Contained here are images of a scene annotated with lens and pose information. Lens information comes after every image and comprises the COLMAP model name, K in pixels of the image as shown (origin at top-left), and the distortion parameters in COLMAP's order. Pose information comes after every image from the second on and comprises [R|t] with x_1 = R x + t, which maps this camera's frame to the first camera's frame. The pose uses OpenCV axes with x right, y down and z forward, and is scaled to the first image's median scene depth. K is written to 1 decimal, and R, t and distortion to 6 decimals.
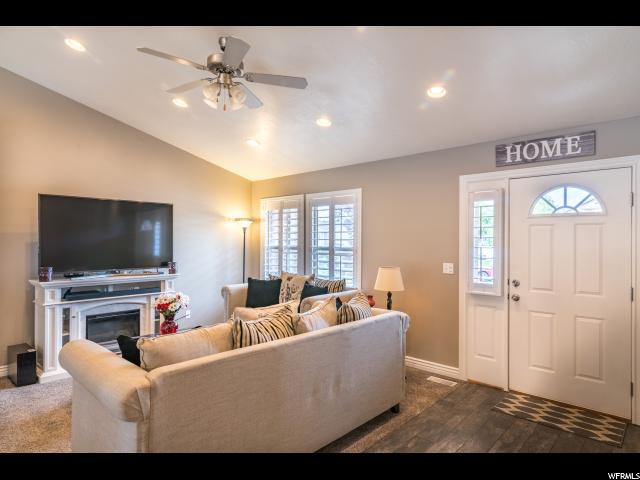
lens RADIAL K [[373.8, 0, 320.4], [0, 373.8, 238.4], [0, 0, 1]] dist [0.002603, 0.000758]
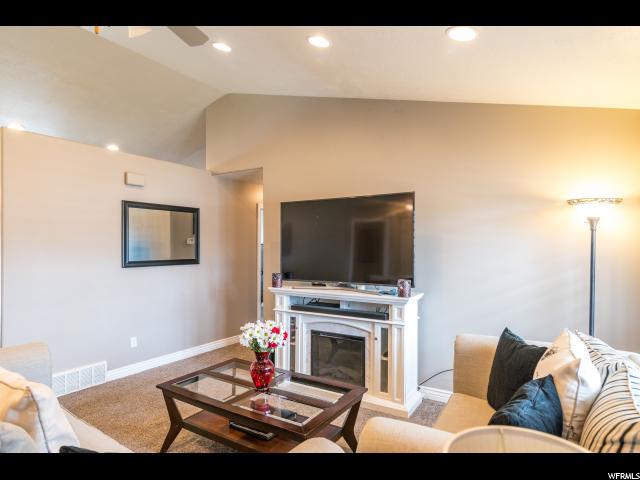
lens RADIAL K [[373.5, 0, 312.6], [0, 373.5, 243.6], [0, 0, 1]] dist [0.004841, 0.000339]
pose [[0.178257, -0.011656, -0.983915, 0.257024], [0.006570, 0.999922, -0.010656, 0.006625], [0.983962, -0.004565, 0.178320, 0.808407]]
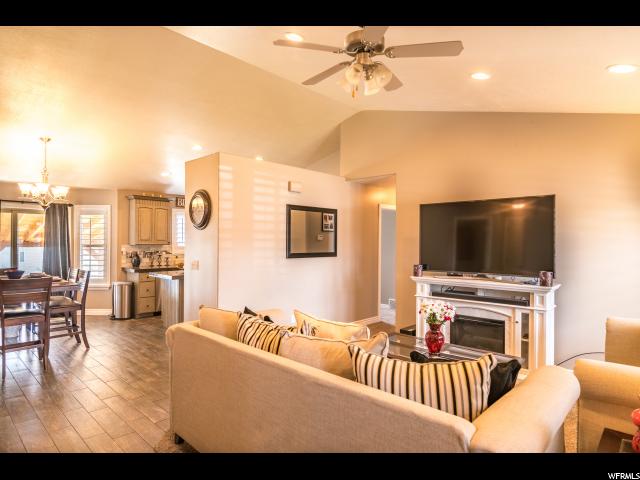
lens RADIAL K [[373.5, 0, 312.6], [0, 373.5, 243.6], [0, 0, 1]] dist [0.004841, 0.000339]
pose [[-0.002585, -0.001540, -0.999995, 0.415479], [-0.000940, 0.999998, -0.001538, 0.009954], [0.999996, 0.000936, -0.002586, 0.587116]]
